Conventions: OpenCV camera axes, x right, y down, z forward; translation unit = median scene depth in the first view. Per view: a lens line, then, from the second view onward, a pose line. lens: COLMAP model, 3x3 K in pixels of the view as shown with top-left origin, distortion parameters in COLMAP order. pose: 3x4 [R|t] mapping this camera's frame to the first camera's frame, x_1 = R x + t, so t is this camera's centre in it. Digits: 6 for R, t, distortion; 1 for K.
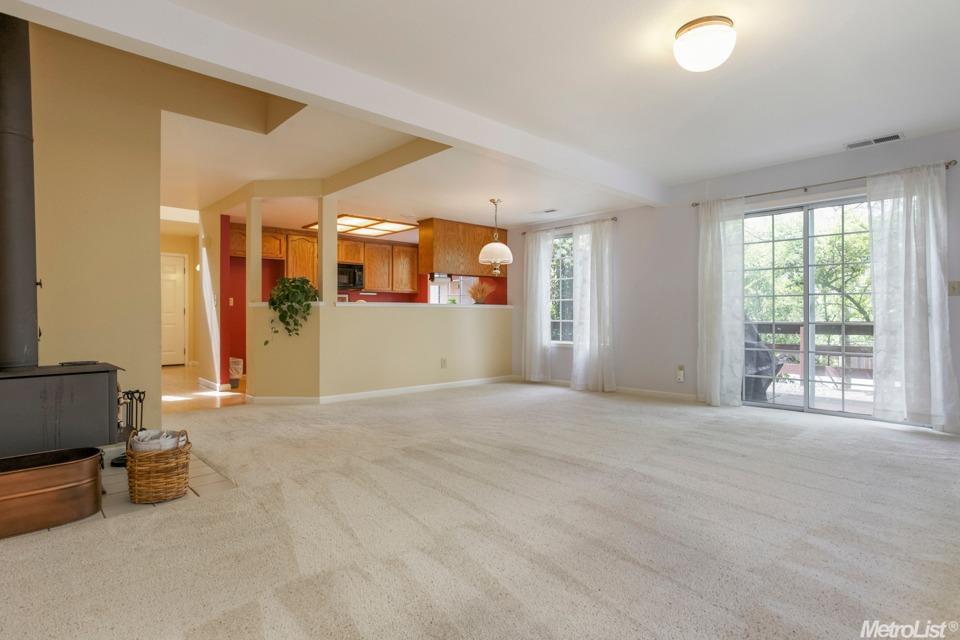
lens RADIAL K [[503.9, 0, 479.5], [0, 503.9, 308.4], [0, 0, 1]] dist [-0.057493, 0.023558]
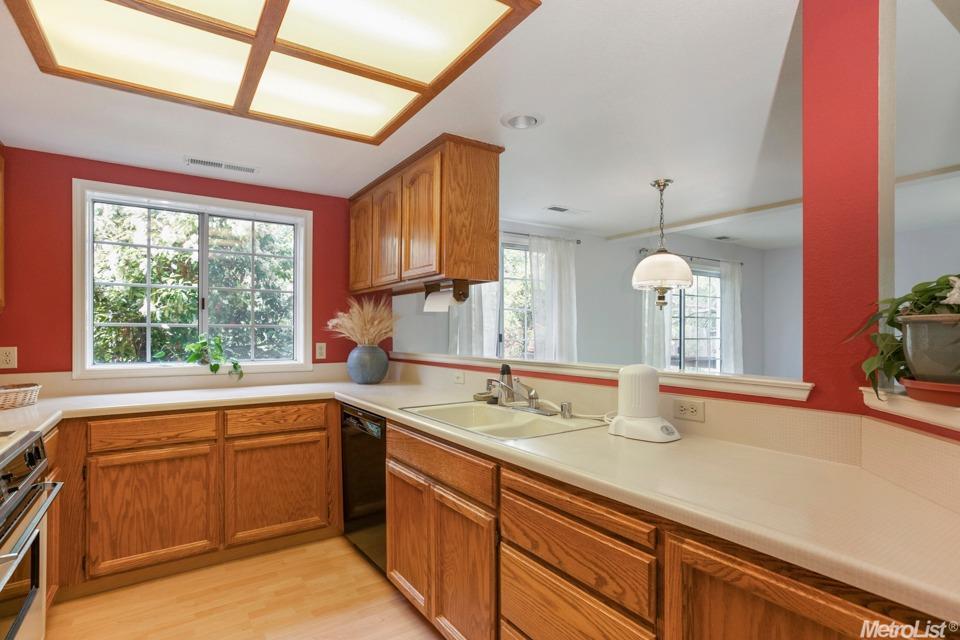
lens RADIAL K [[486.1, 0, 491.0], [0, 486.1, 323.8], [0, 0, 1]] dist [-0.060737, 0.039098]
pose [[0.138851, 0.018222, 0.990146, -0.475339], [-0.004253, 0.999832, -0.017804, -0.032063], [-0.990304, -0.001739, 0.138905, 0.960110]]
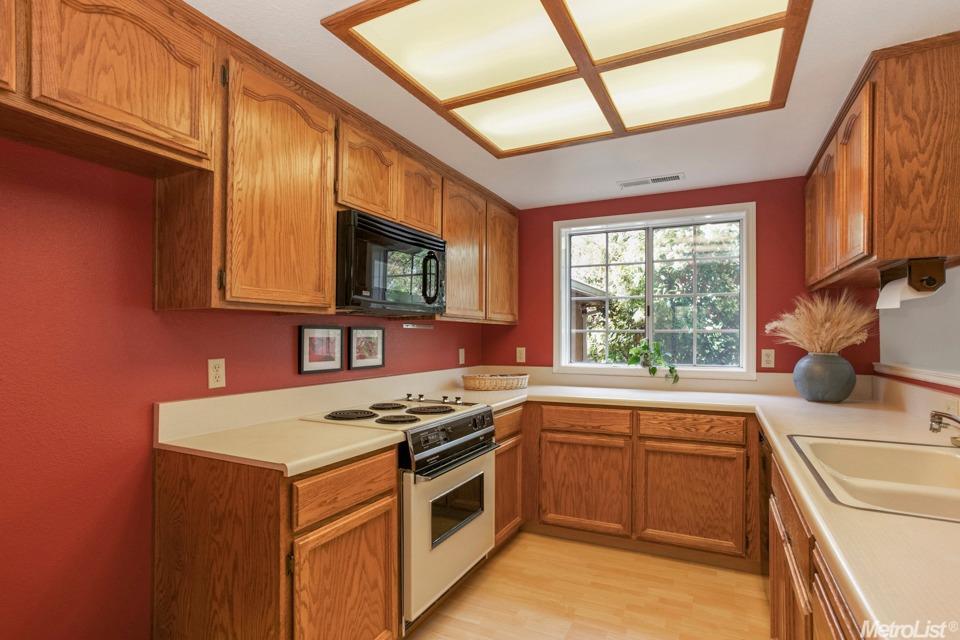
lens RADIAL K [[485.7, 0, 462.7], [0, 485.7, 324.4], [0, 0, 1]] dist [-0.058298, 0.036407]
pose [[0.938343, 0.008692, 0.345596, -0.416364], [-0.001811, 0.999794, -0.020230, -0.033614], [-0.345701, 0.018357, 0.938165, 0.895441]]
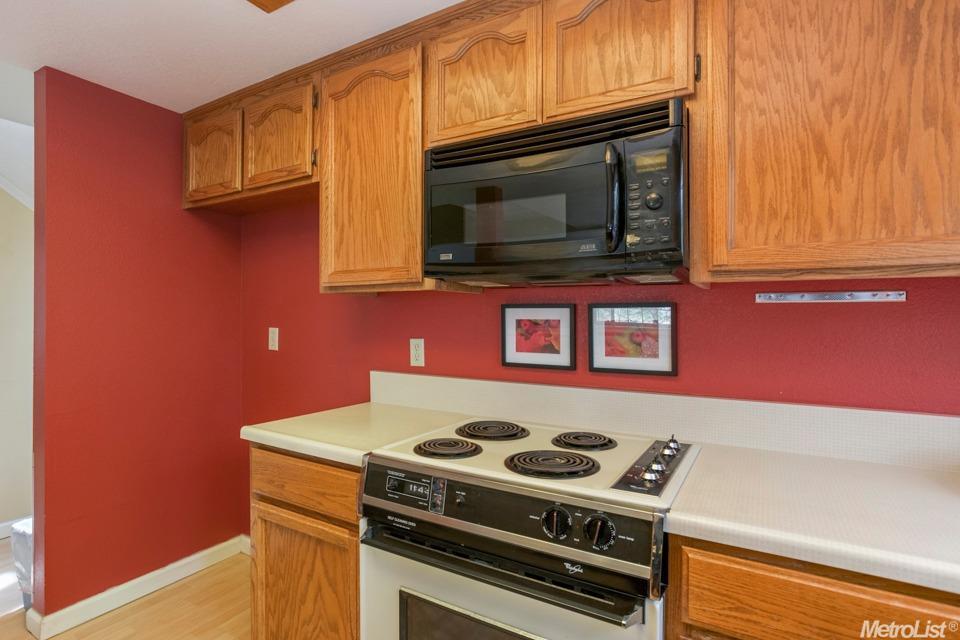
lens RADIAL K [[503.9, 0, 479.5], [0, 503.9, 308.4], [0, 0, 1]] dist [-0.057493, 0.023558]
pose [[0.287266, -0.012491, -0.957769, -0.187498], [0.002454, 0.999921, -0.012305, -0.033668], [0.957848, 0.001185, 0.287274, 1.115604]]
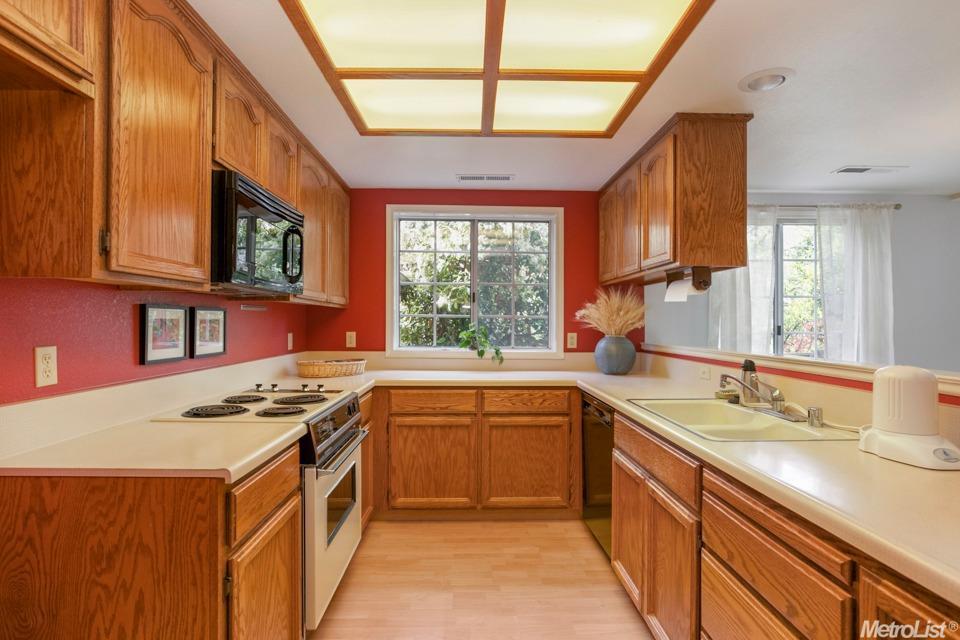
lens RADIAL K [[503.9, 0, 479.5], [0, 503.9, 308.4], [0, 0, 1]] dist [-0.057493, 0.023558]
pose [[0.657456, 0.025216, 0.753071, -0.479193], [-0.010455, 0.999649, -0.024344, -0.032510], [-0.753420, 0.008132, 0.657489, 0.923567]]
